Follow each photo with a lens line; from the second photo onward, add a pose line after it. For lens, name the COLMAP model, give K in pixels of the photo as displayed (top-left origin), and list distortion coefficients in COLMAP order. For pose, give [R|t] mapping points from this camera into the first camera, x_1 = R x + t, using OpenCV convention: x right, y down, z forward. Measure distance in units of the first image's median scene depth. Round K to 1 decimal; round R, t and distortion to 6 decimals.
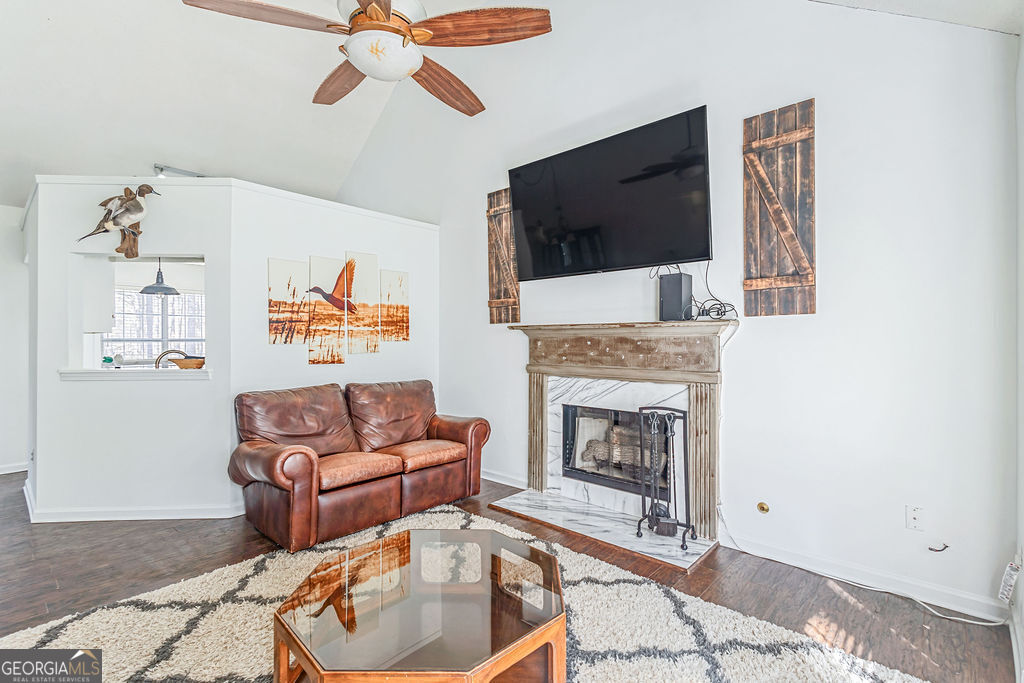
lens RADIAL K [[473.0, 0, 515.3], [0, 473.0, 342.7], [0, 0, 1]] dist [0.012714, 0.000178]
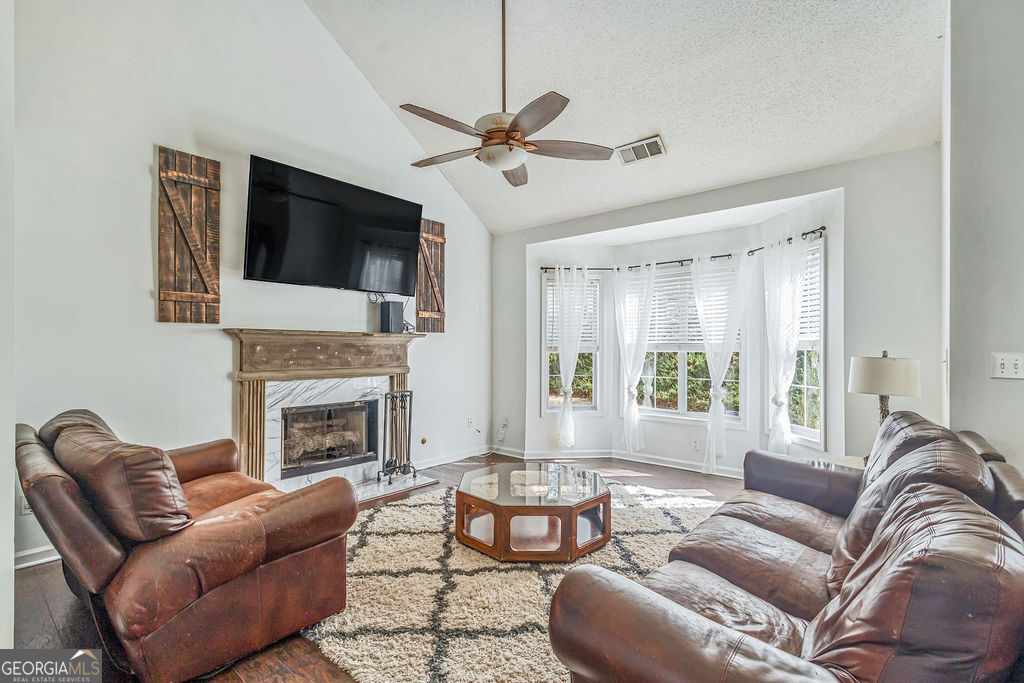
lens RADIAL K [[473.0, 0, 515.3], [0, 473.0, 342.7], [0, 0, 1]] dist [0.012714, 0.000178]
pose [[-0.030768, 0.007998, 0.999495, -0.941796], [-0.002367, 0.999965, -0.008074, -0.003221], [-0.999524, -0.002614, -0.030748, 0.538694]]
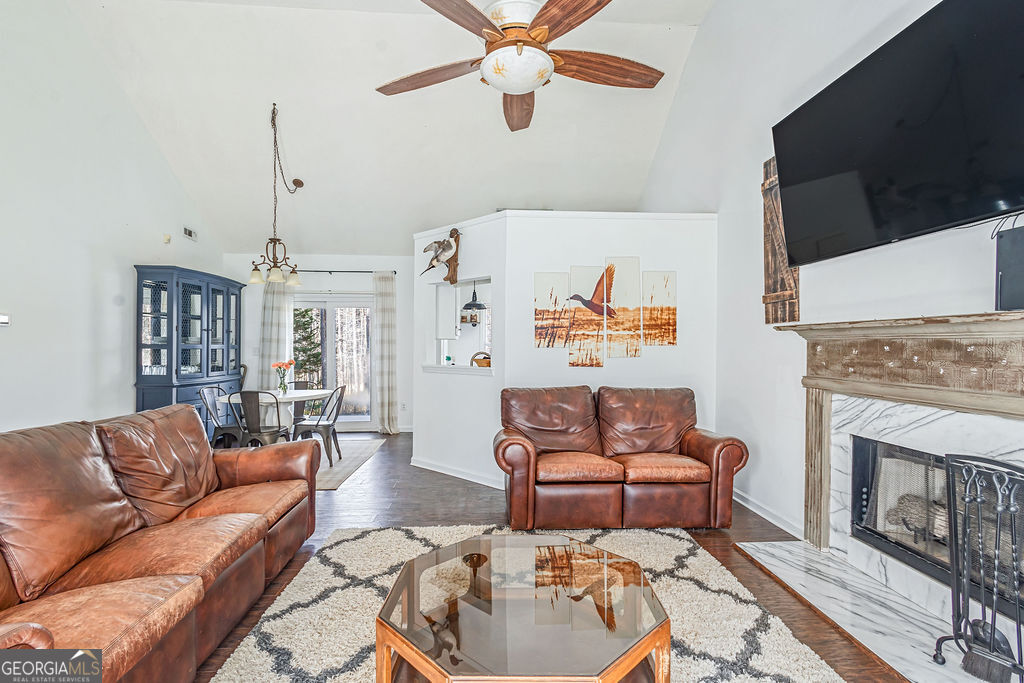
lens RADIAL K [[476.1, 0, 508.6], [0, 476.1, 350.6], [0, 0, 1]] dist [0.009639, -0.000505]
pose [[0.710623, 0.009543, -0.703508, 0.240670], [-0.004417, 0.999949, 0.009102, -0.000159], [0.703559, -0.003361, 0.710629, 0.131199]]
